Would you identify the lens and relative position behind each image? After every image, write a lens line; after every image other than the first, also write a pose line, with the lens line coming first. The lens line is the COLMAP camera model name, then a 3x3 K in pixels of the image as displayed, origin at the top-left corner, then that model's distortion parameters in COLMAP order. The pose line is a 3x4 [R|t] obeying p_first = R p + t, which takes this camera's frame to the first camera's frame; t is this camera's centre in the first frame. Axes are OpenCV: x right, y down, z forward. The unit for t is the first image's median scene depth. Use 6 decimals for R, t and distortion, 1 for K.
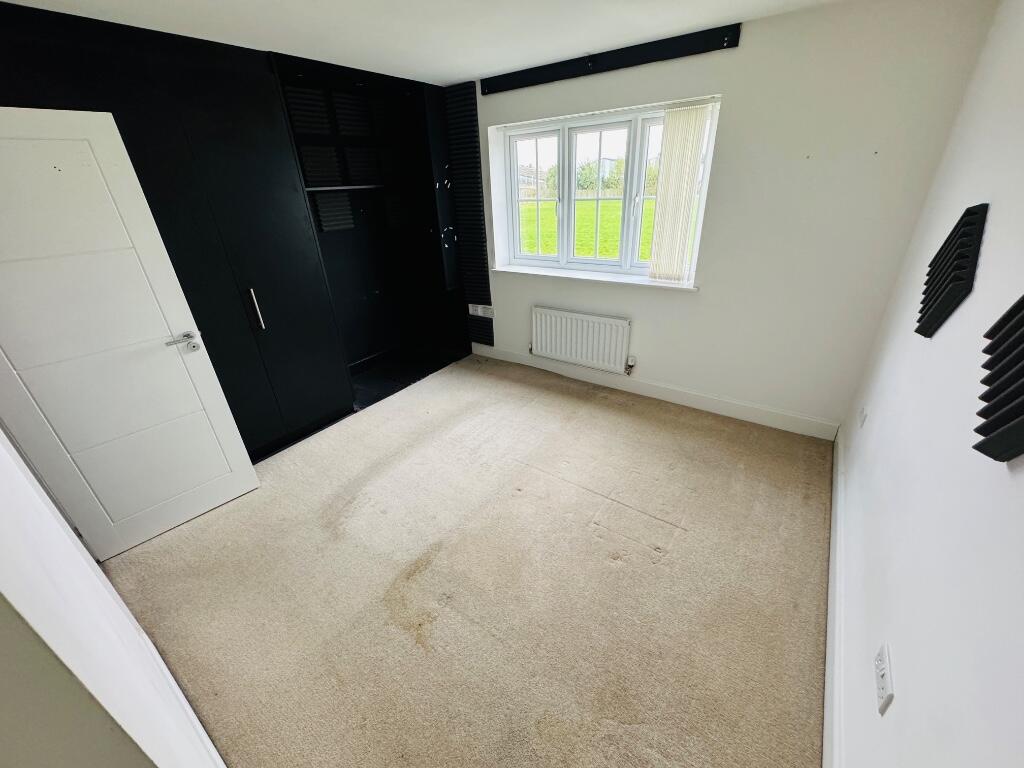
lens RADIAL K [[406.2, 0, 508.8], [0, 406.2, 381.8], [0, 0, 1]] dist [0.000031, -0.000138]
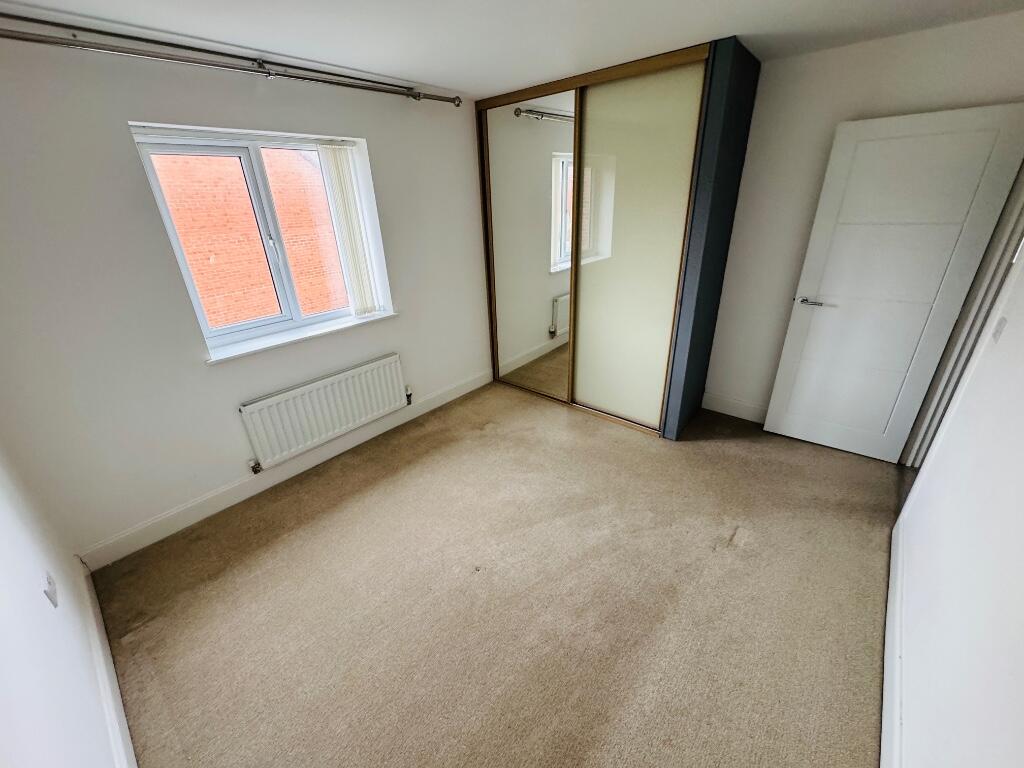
lens RADIAL K [[405.5, 0, 509.7], [0, 405.5, 403.0], [0, 0, 1]] dist [0.000310, -0.000008]
pose [[0.050575, -0.380694, 0.923317, -0.622230], [0.478720, 0.820613, 0.312126, -0.217180], [-0.876510, 0.426224, 0.223748, 0.562496]]
